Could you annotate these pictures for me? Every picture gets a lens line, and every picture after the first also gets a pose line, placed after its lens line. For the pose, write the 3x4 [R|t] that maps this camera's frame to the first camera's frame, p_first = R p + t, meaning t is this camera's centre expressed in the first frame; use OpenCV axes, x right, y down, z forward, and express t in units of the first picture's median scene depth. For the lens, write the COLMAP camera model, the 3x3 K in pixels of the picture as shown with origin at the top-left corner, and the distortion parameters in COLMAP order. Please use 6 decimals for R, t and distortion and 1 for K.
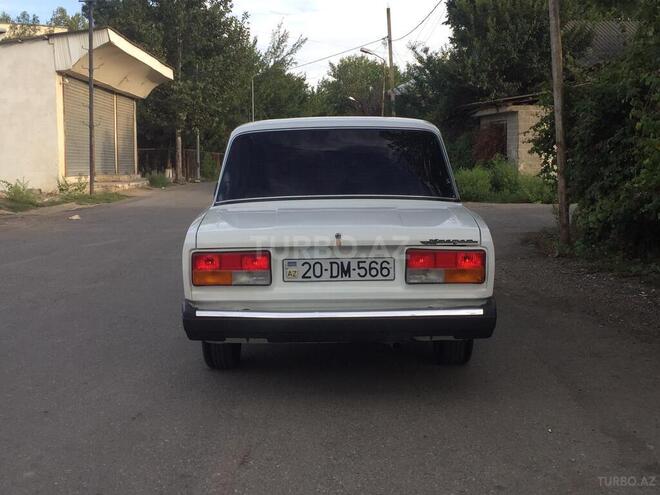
lens RADIAL K [[882.6, 0, 330.0], [0, 882.6, 247.5], [0, 0, 1]] dist [0.143556, -0.001523]
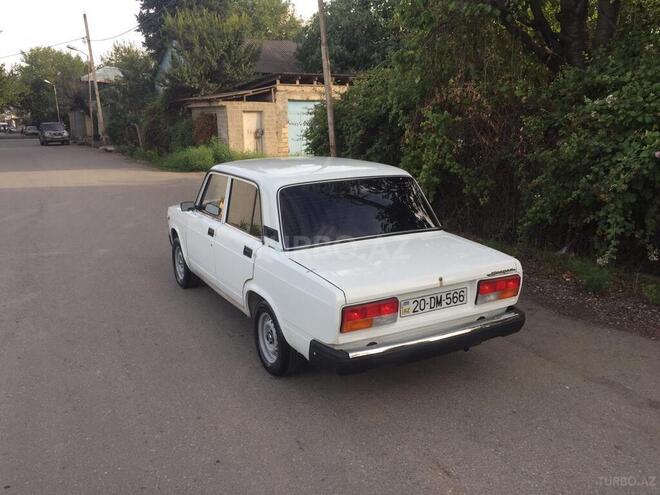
lens RADIAL K [[590.5, 0, 330.0], [0, 590.5, 247.5], [0, 0, 1]] dist [0.083236, -0.122514]
pose [[0.873684, -0.112968, 0.473196, -0.533064], [0.058458, 0.989997, 0.128411, -0.177409], [-0.482969, -0.084529, 0.871548, 0.296887]]
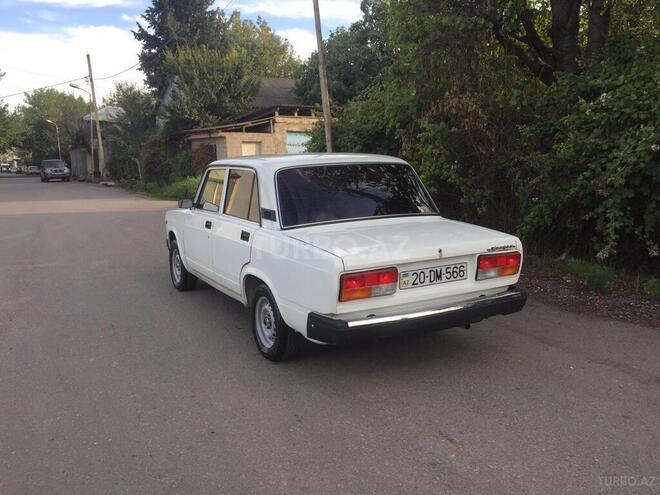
lens RADIAL K [[590.5, 0, 330.0], [0, 590.5, 247.5], [0, 0, 1]] dist [0.083236, -0.122514]
pose [[0.872166, -0.083830, 0.481975, -0.537499], [0.063996, 0.996293, 0.057481, -0.075869], [-0.485007, -0.019289, 0.874298, 0.299069]]
